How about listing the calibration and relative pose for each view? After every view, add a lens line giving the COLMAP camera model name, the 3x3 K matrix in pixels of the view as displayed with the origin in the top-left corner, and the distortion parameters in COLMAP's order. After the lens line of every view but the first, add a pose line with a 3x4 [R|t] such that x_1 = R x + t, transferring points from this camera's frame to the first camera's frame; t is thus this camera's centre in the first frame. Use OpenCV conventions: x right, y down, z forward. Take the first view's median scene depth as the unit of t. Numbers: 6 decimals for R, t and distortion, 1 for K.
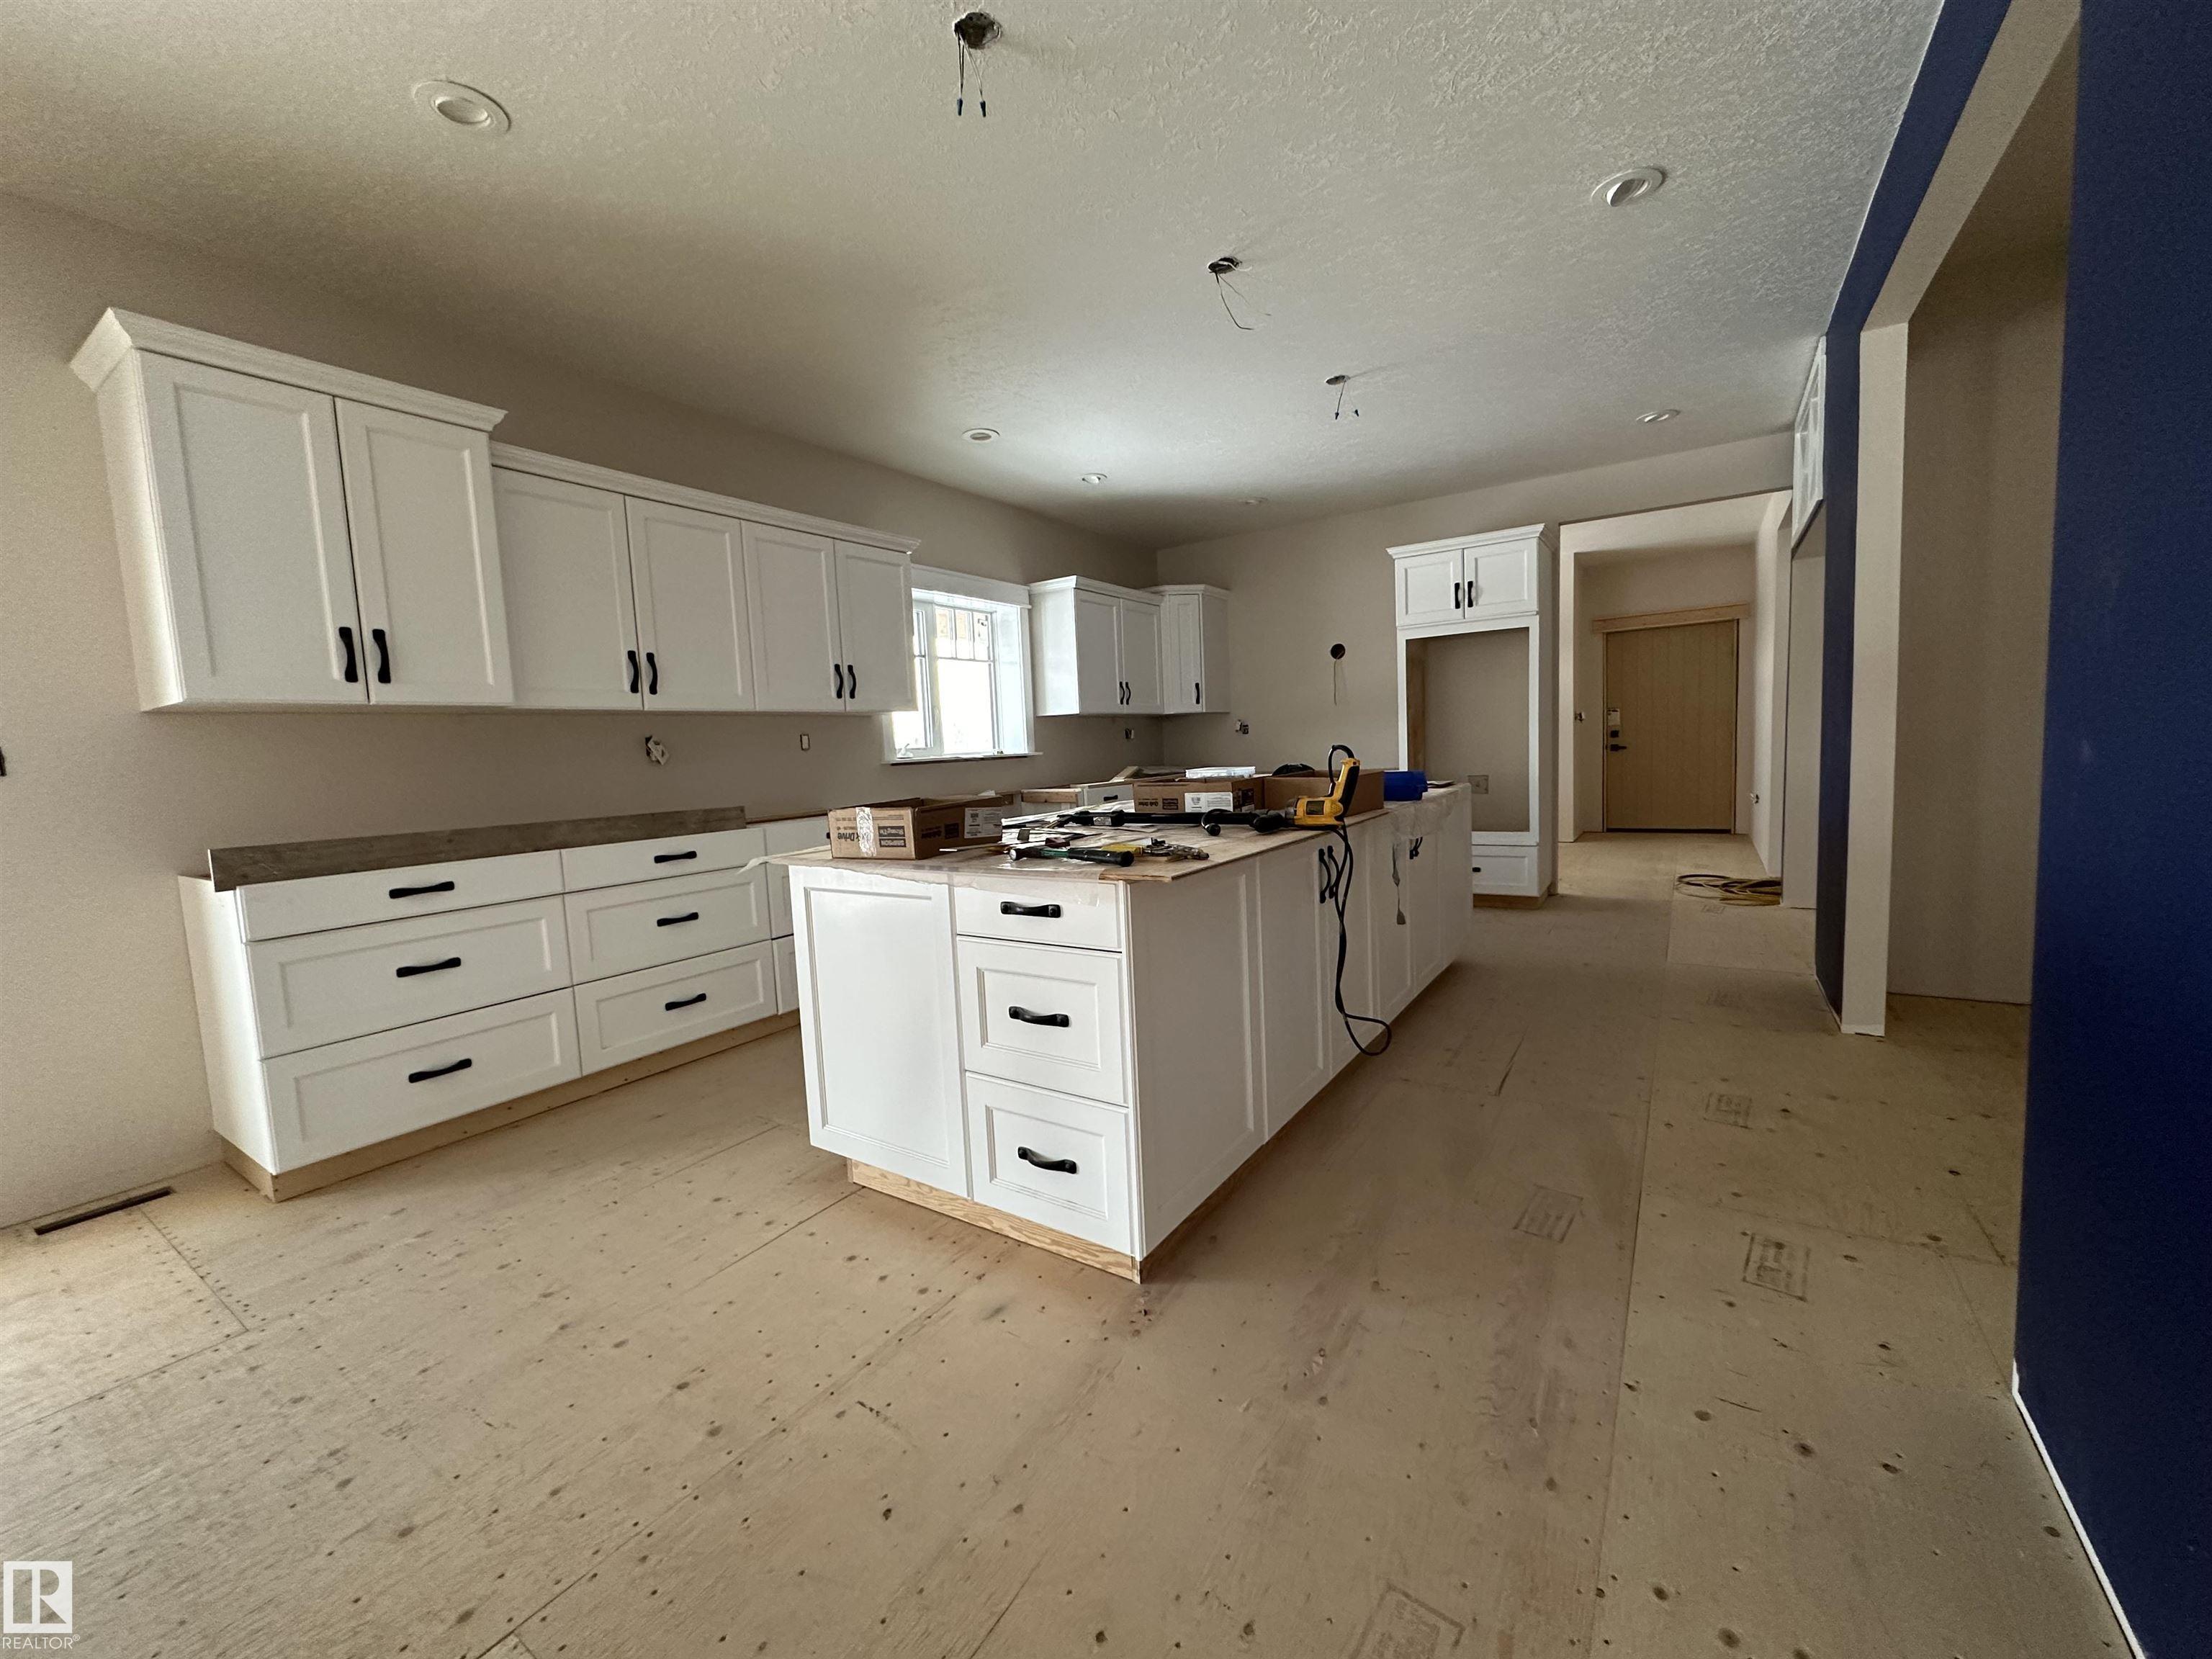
lens RADIAL K [[883.5, 0, 1106.0], [0, 883.5, 829.5], [0, 0, 1]] dist [0.000081, 0.000050]
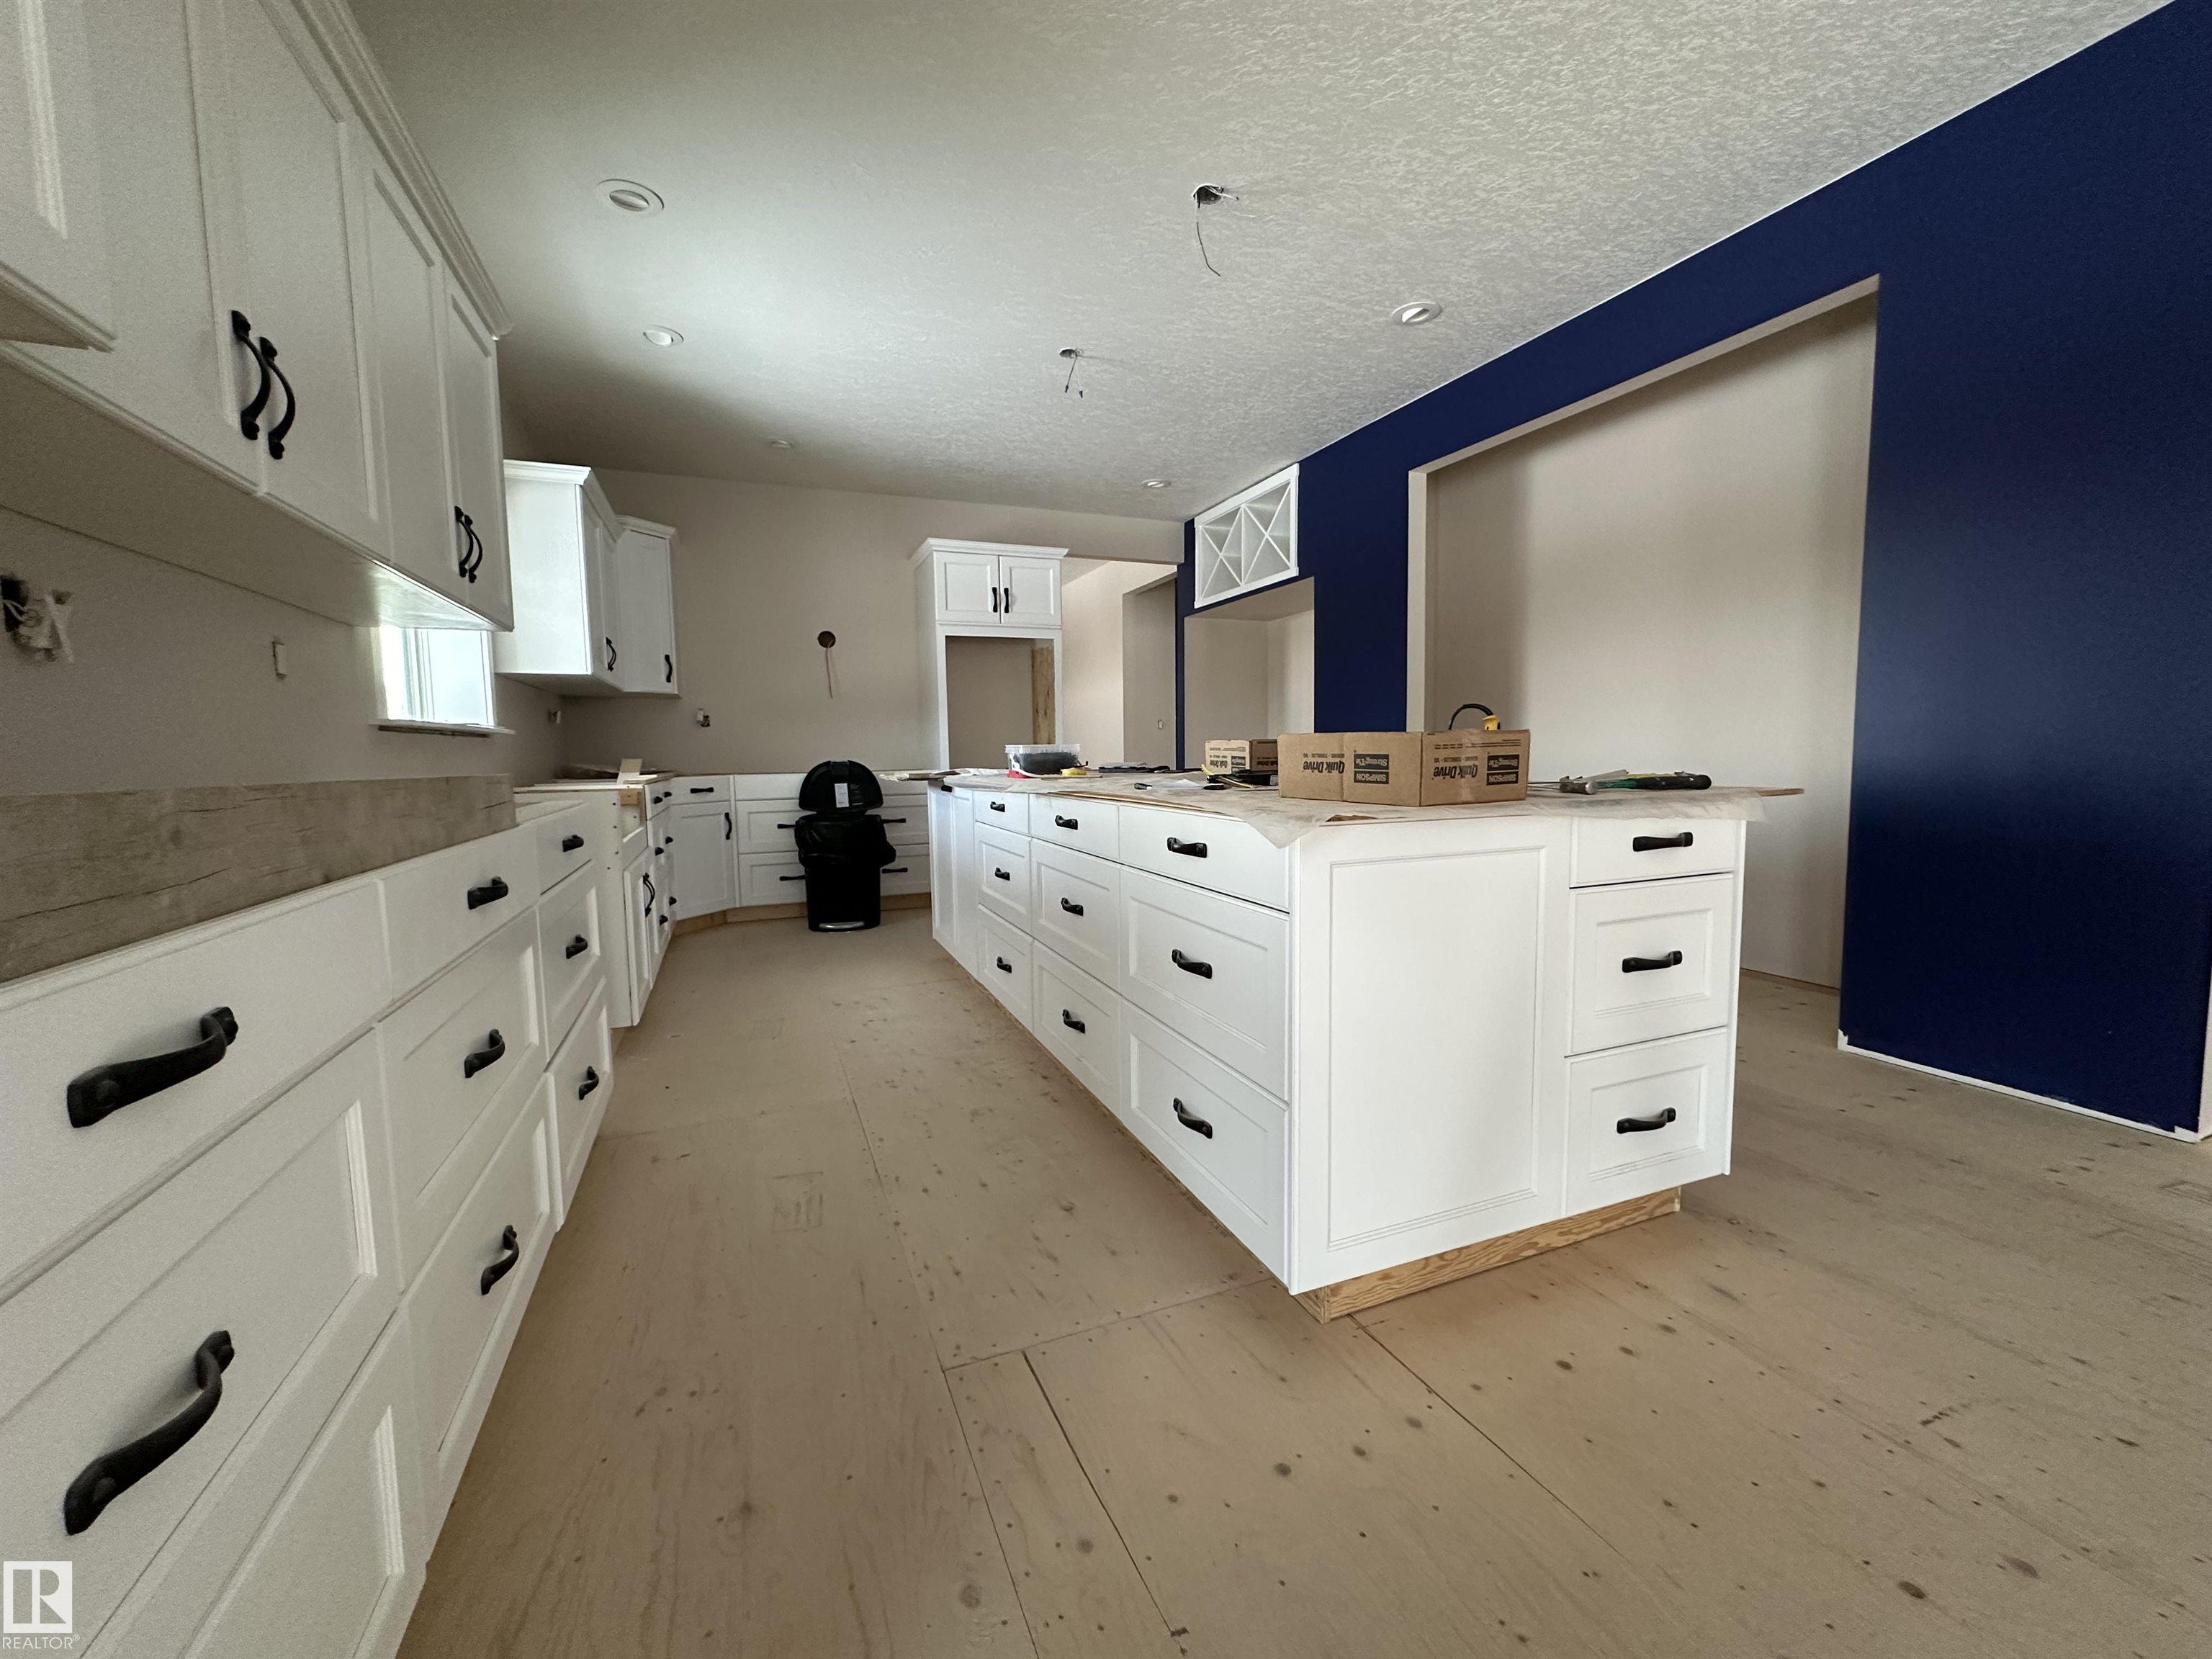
lens RADIAL K [[883.5, 0, 1106.0], [0, 883.5, 829.5], [0, 0, 1]] dist [0.000081, 0.000050]
pose [[0.556075, -0.037905, 0.830267, -0.403263], [0.069749, 0.997564, -0.001173, 0.013879], [-0.828200, 0.058563, 0.557364, 0.338270]]
